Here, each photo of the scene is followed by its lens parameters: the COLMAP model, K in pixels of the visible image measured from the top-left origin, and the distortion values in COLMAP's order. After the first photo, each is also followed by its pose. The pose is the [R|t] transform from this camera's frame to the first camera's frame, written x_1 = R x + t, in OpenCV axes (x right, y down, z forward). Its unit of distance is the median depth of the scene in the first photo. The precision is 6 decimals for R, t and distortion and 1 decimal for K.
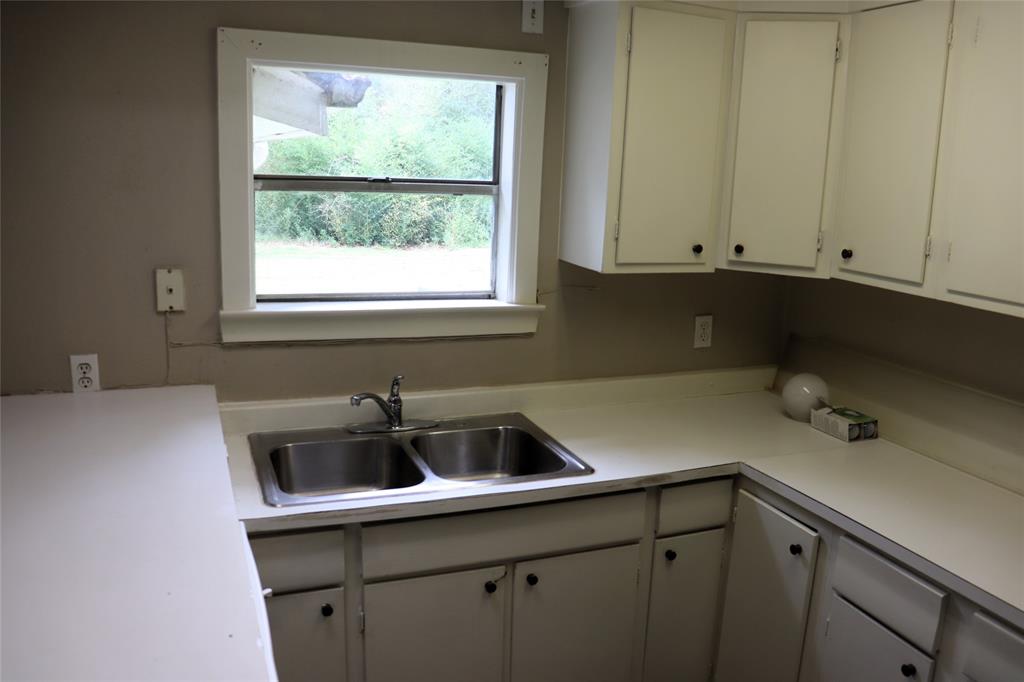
lens RADIAL K [[875.1, 0, 513.8], [0, 875.1, 345.2], [0, 0, 1]] dist [-0.133927, 0.006750]
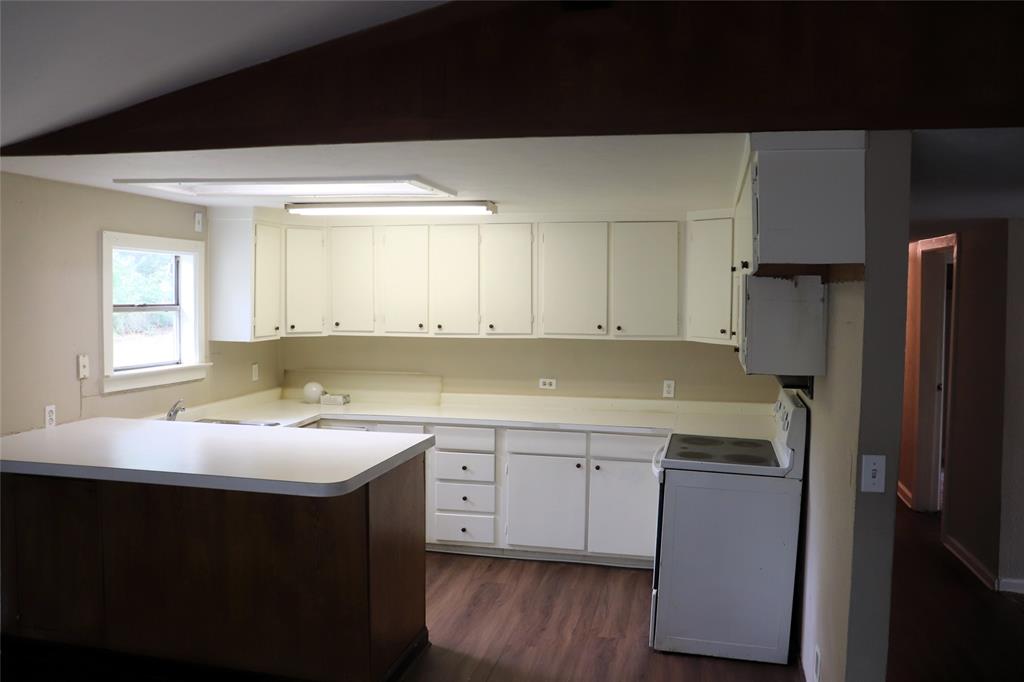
lens RADIAL K [[875.1, 0, 511.3], [0, 875.1, 338.9], [0, 0, 1]] dist [-0.133927, 0.006750]
pose [[0.571301, -0.079262, 0.816905, -1.284852], [0.189633, 0.981142, -0.037423, 0.114578], [-0.798533, 0.176292, 0.575558, -0.766778]]
